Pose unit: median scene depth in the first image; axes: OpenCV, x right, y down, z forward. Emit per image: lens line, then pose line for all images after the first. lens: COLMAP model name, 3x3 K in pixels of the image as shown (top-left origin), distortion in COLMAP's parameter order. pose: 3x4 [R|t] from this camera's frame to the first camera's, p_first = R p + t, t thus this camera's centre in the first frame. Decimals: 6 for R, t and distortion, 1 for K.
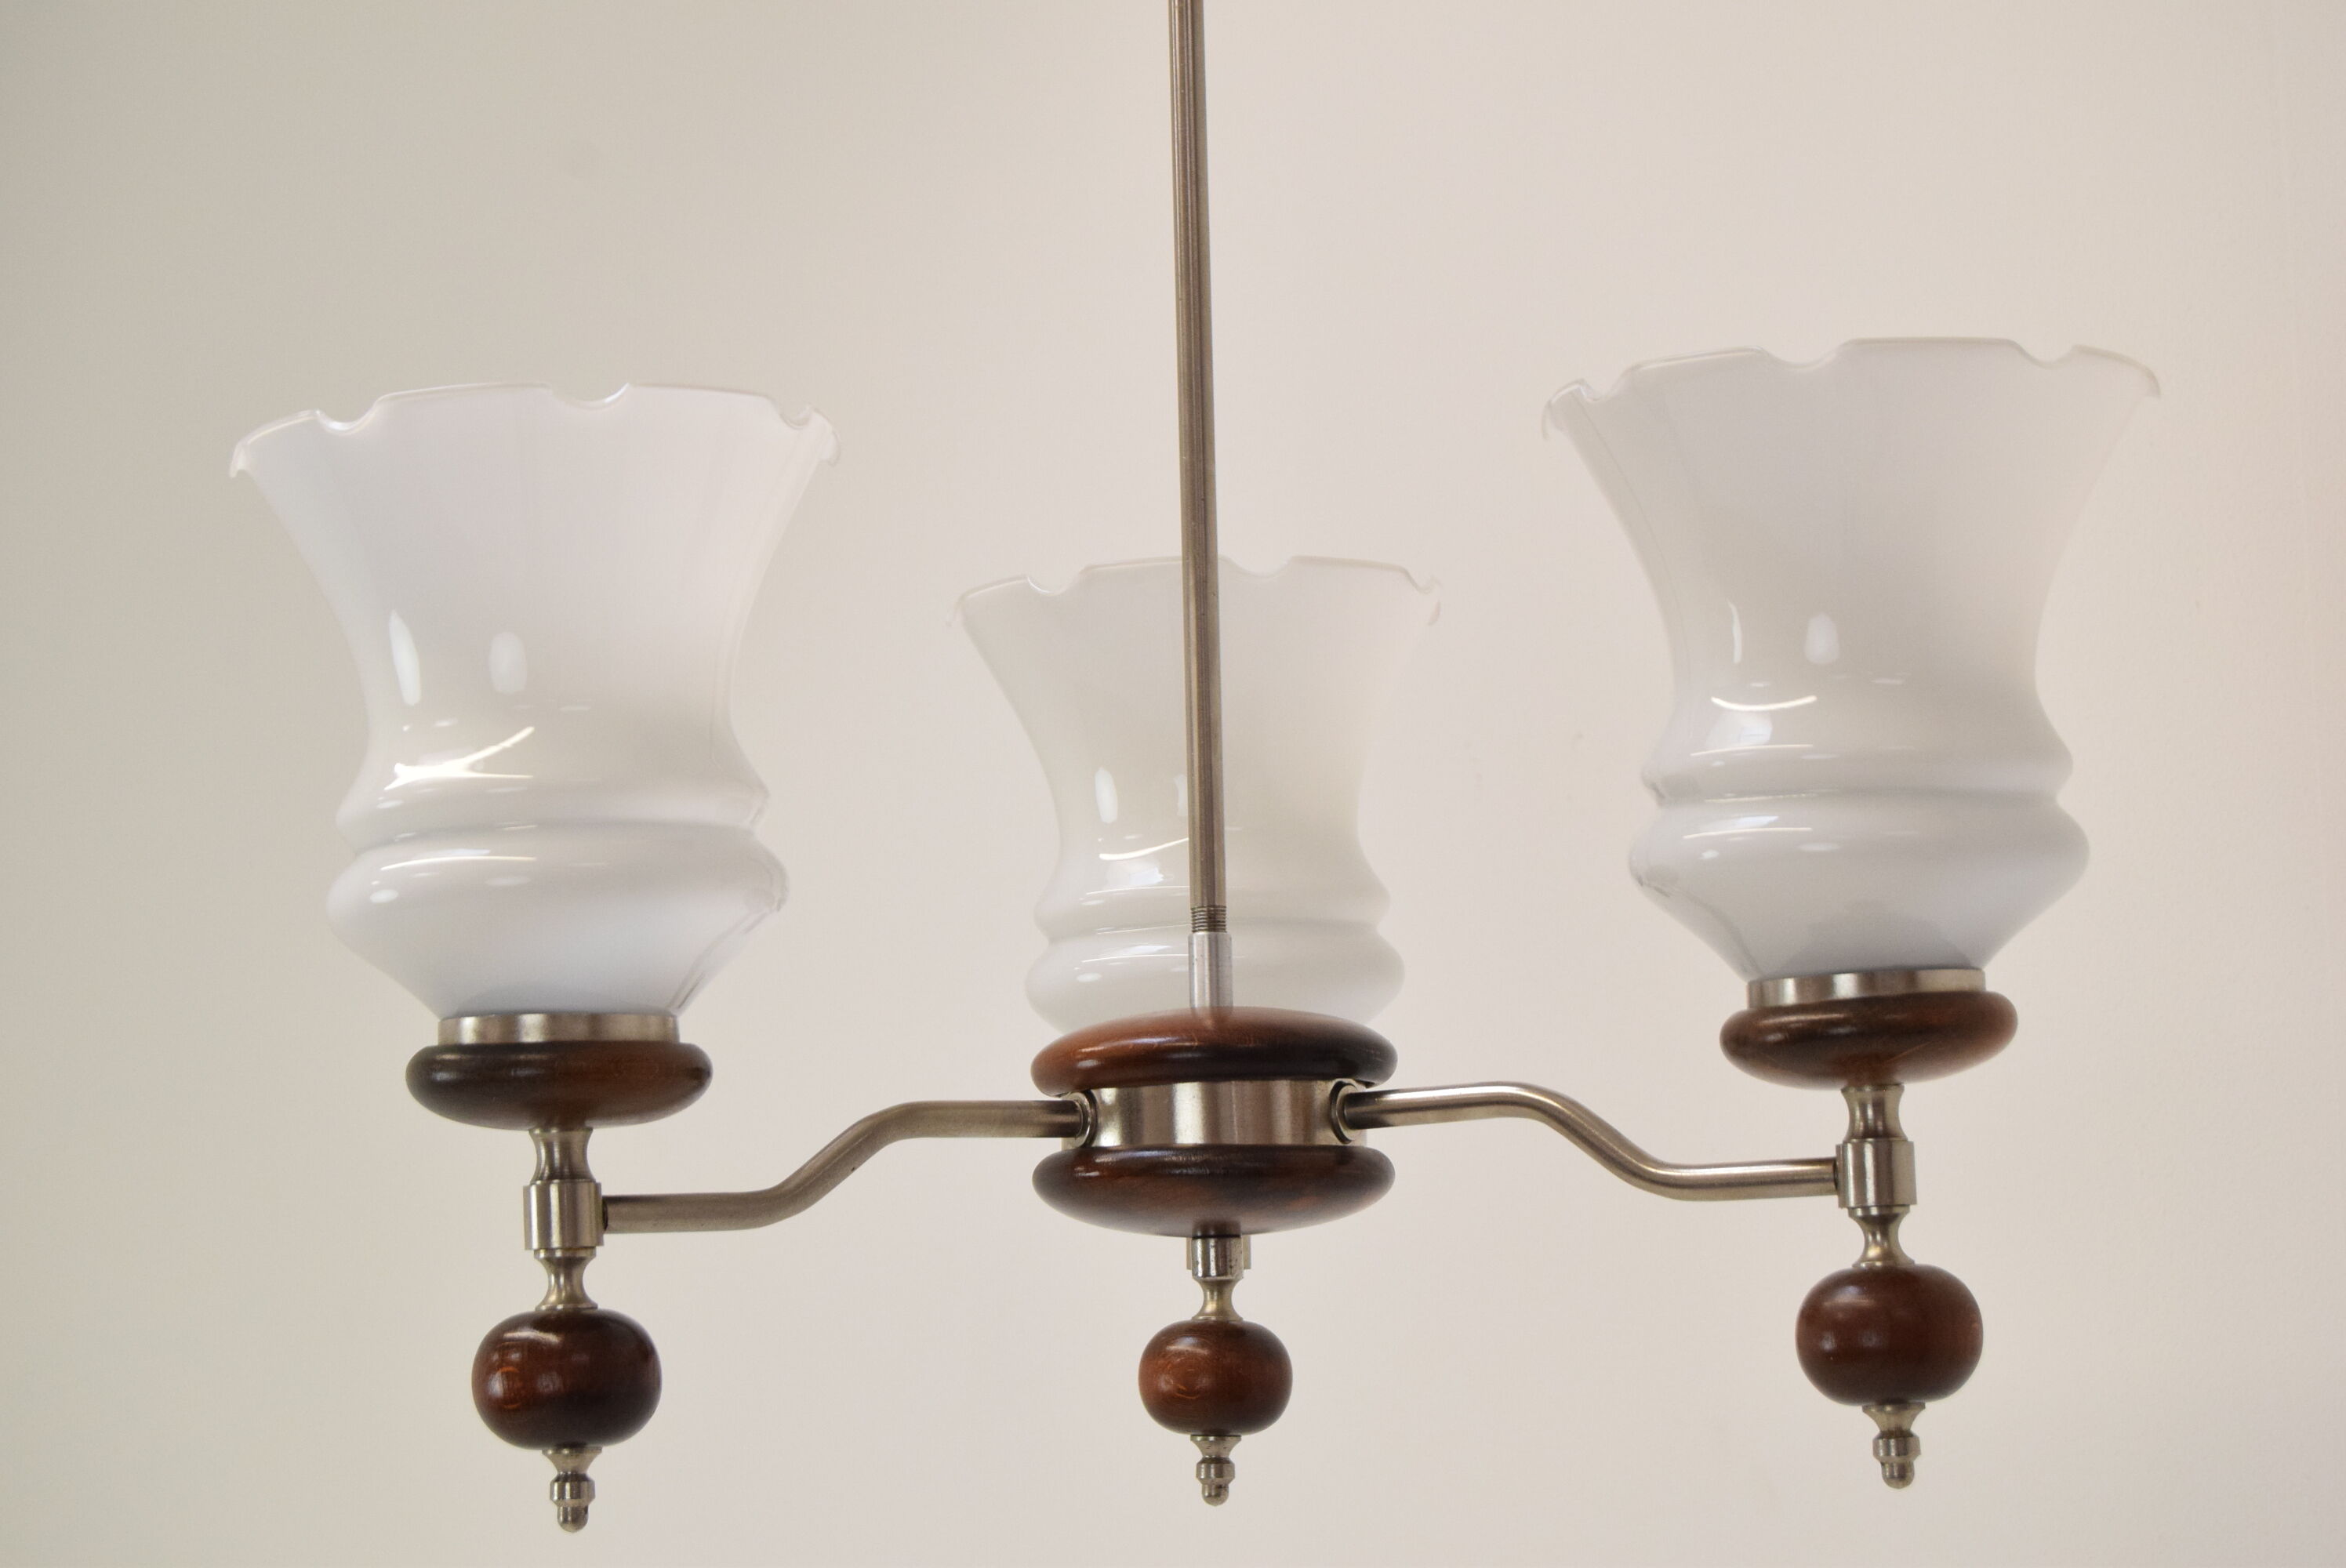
lens RADIAL K [[5222.6, 0, 1180.0], [0, 5222.6, 786.5], [0, 0, 1]] dist [-0.074889, 0.000000]
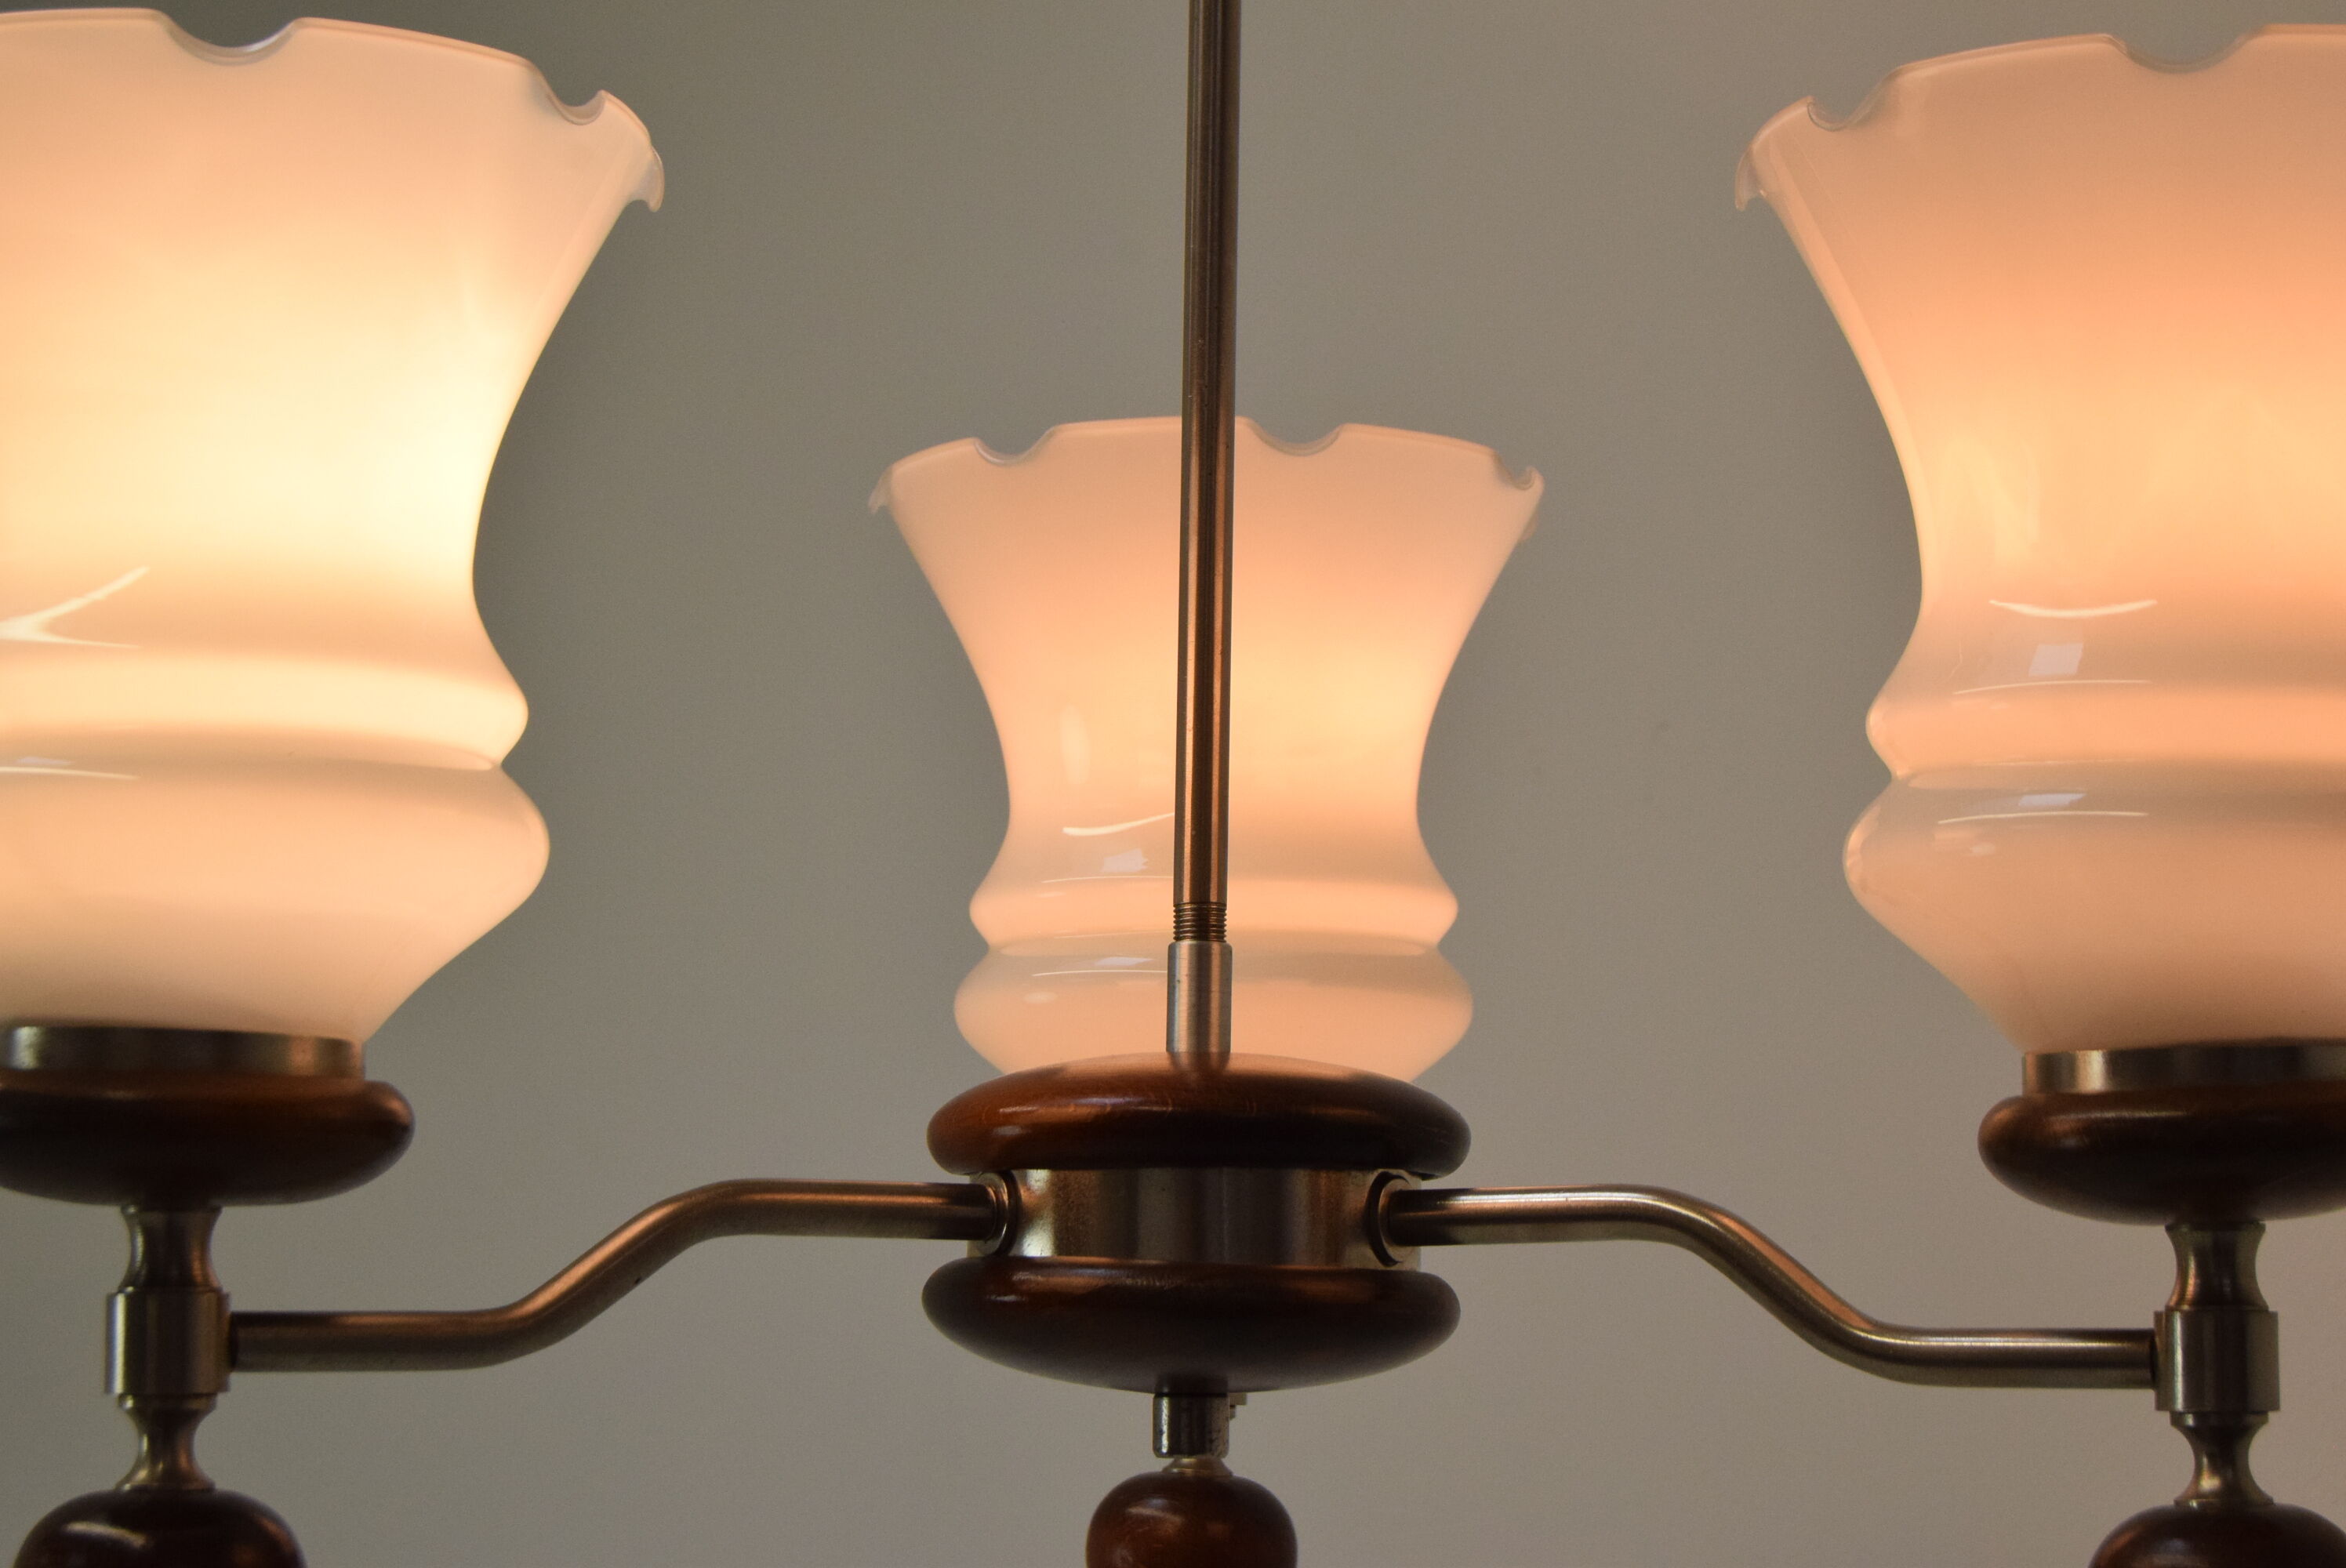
lens RADIAL K [[4609.3, 0, 1172.5], [0, 4609.3, 737.0], [0, 0, 1]] dist [-0.015447, 0.000000]
pose [[0.999124, 0.041619, -0.004396, 0.004069], [-0.041680, 0.999020, -0.014914, 0.011264], [0.003771, 0.015084, 0.999879, 0.429438]]
